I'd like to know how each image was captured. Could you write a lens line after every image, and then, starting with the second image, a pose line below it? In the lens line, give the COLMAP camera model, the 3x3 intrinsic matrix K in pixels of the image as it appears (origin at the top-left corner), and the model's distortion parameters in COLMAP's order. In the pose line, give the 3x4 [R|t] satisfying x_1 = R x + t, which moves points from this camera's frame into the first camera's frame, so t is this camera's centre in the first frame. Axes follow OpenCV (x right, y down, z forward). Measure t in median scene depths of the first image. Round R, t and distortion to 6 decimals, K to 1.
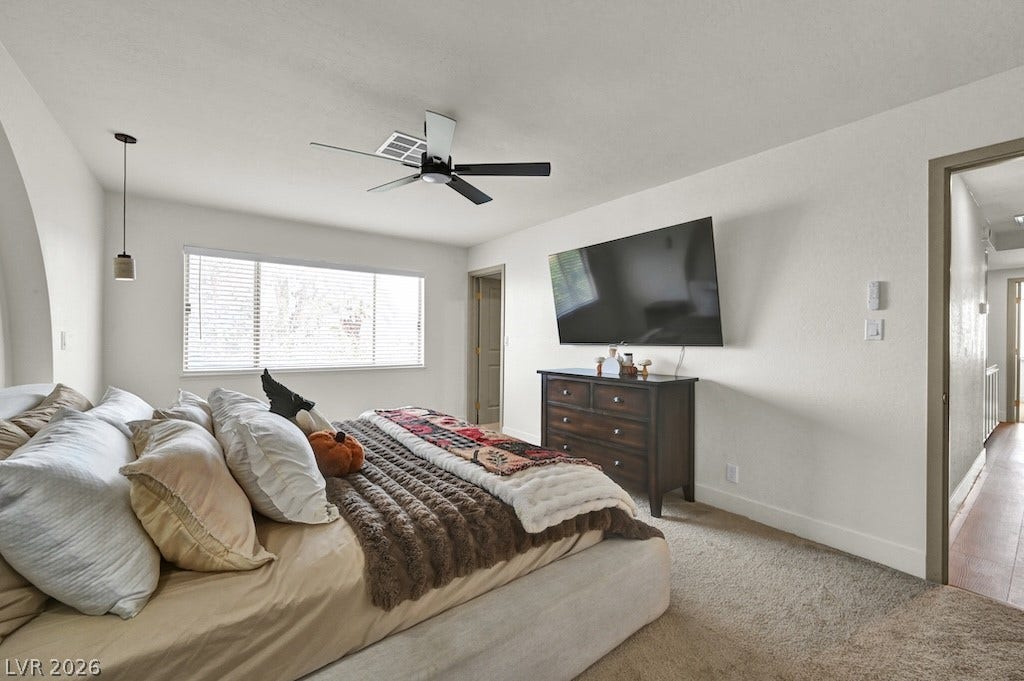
lens RADIAL K [[413.5, 0, 505.3], [0, 413.5, 339.4], [0, 0, 1]] dist [0.002224, 0.000221]
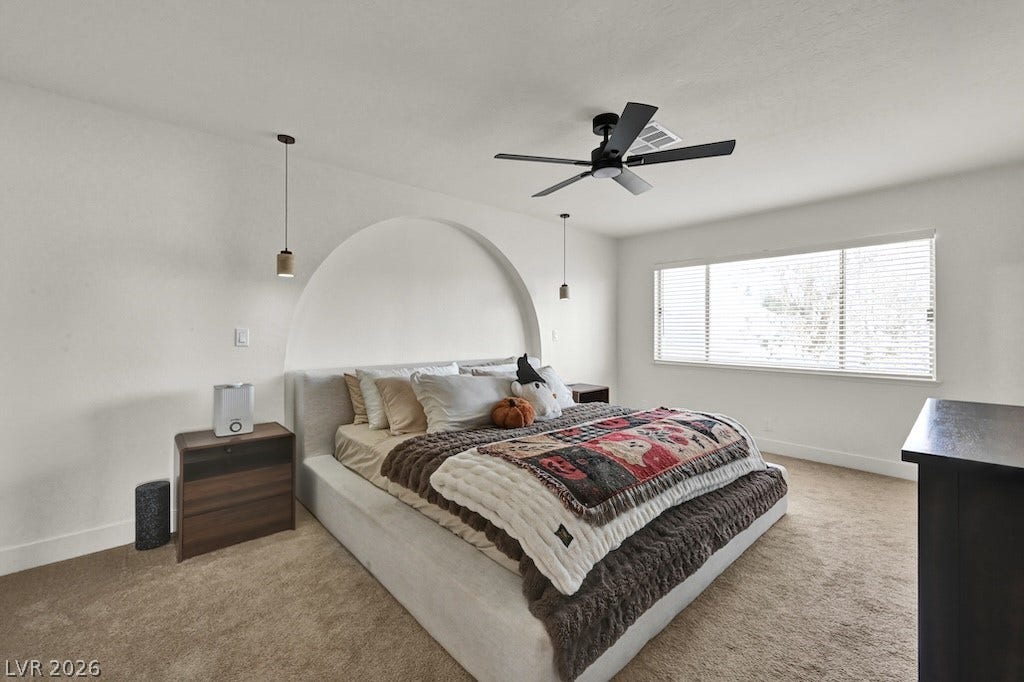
lens RADIAL K [[413.5, 0, 505.6], [0, 413.5, 334.1], [0, 0, 1]] dist [0.002224, 0.000221]
pose [[0.082395, -0.000696, -0.996599, 0.748233], [-0.007528, 0.999971, -0.001321, 0.001598], [0.996571, 0.007611, 0.082388, 0.633639]]
